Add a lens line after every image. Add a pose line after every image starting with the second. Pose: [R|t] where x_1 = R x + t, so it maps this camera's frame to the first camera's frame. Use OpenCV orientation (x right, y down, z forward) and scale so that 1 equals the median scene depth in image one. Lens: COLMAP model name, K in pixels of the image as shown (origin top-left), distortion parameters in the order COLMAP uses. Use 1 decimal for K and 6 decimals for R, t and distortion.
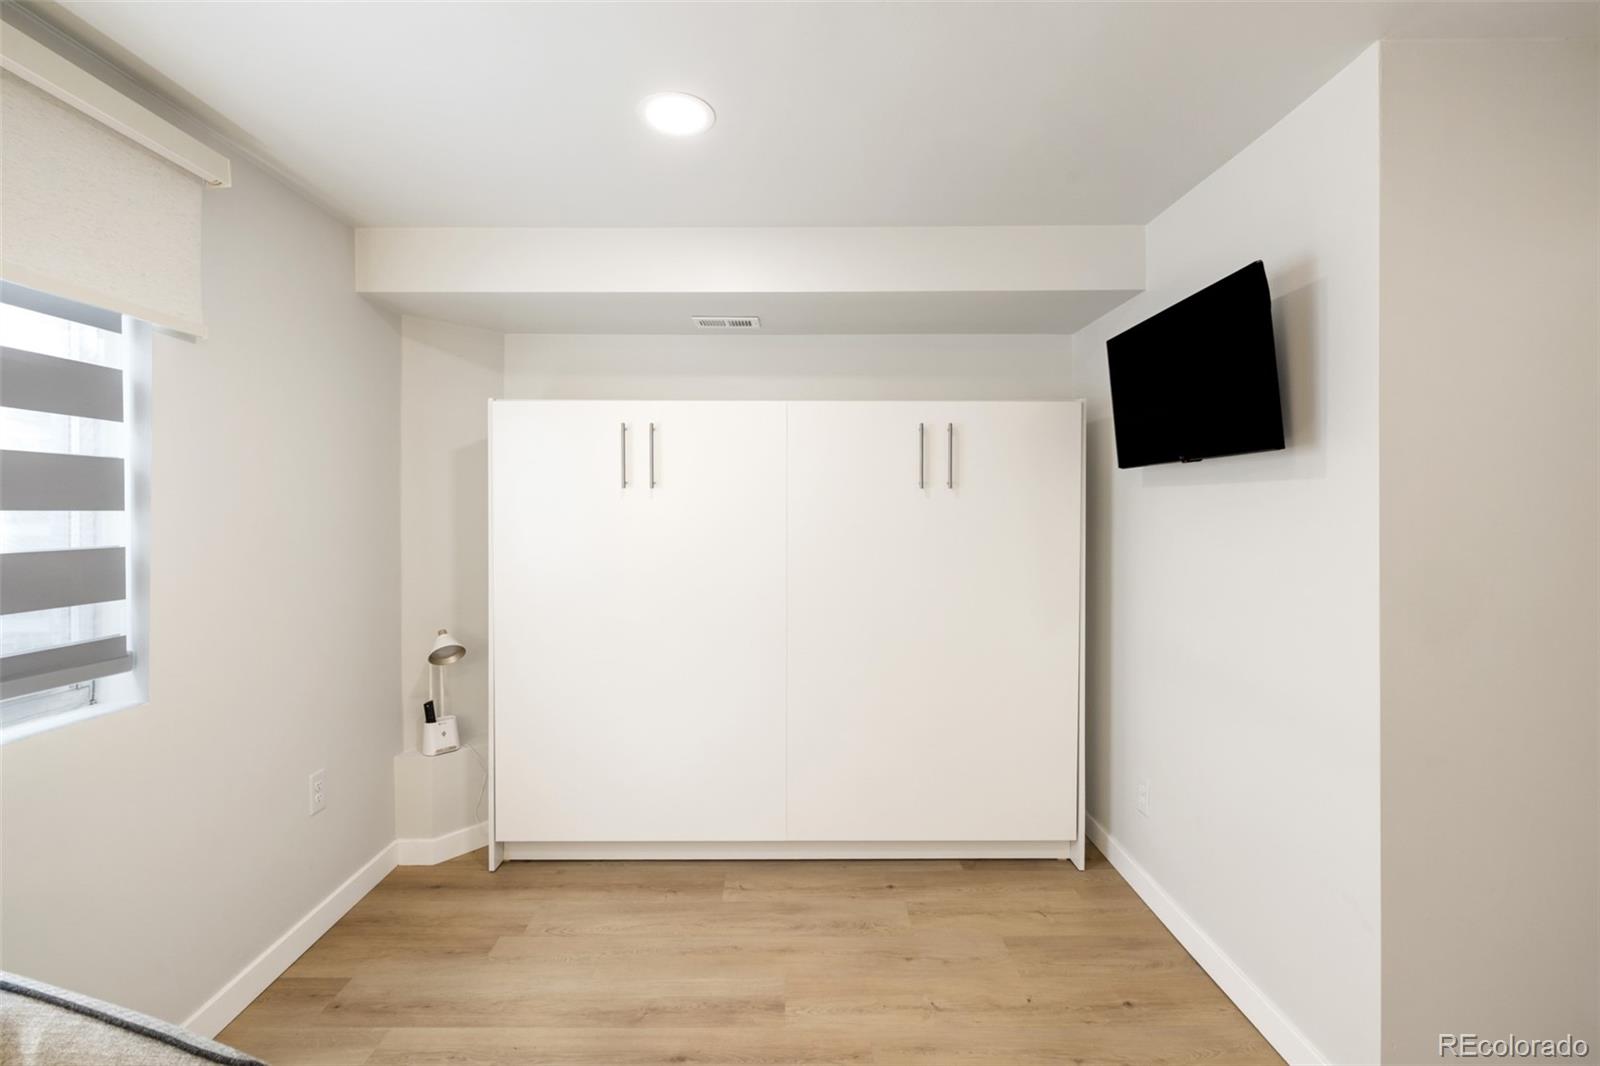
lens RADIAL K [[673.0, 0, 797.4], [0, 673.0, 508.3], [0, 0, 1]] dist [-0.001094, -0.000116]
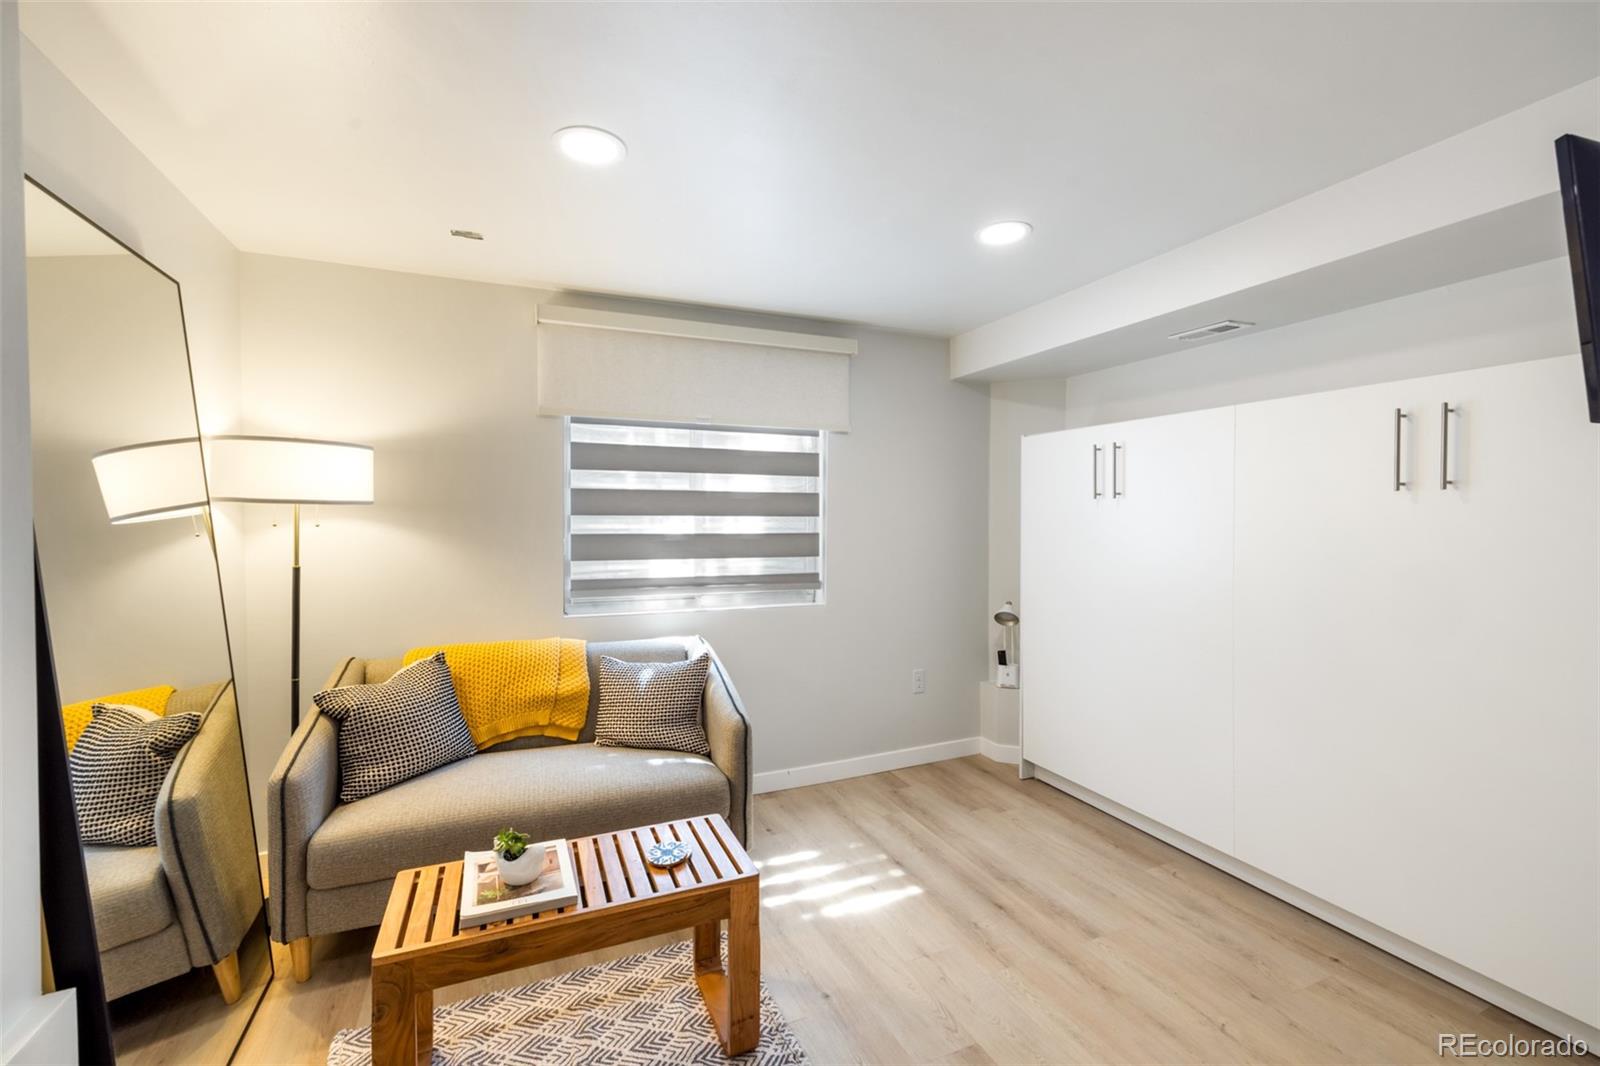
lens RADIAL K [[679.1, 0, 801.1], [0, 679.1, 515.2], [0, 0, 1]] dist [0.000183, 0.000355]
pose [[0.390388, -0.001553, -0.920649, 0.710773], [0.000861, 0.999999, -0.001321, 0.000910], [0.920650, -0.000277, 0.390389, 0.045635]]
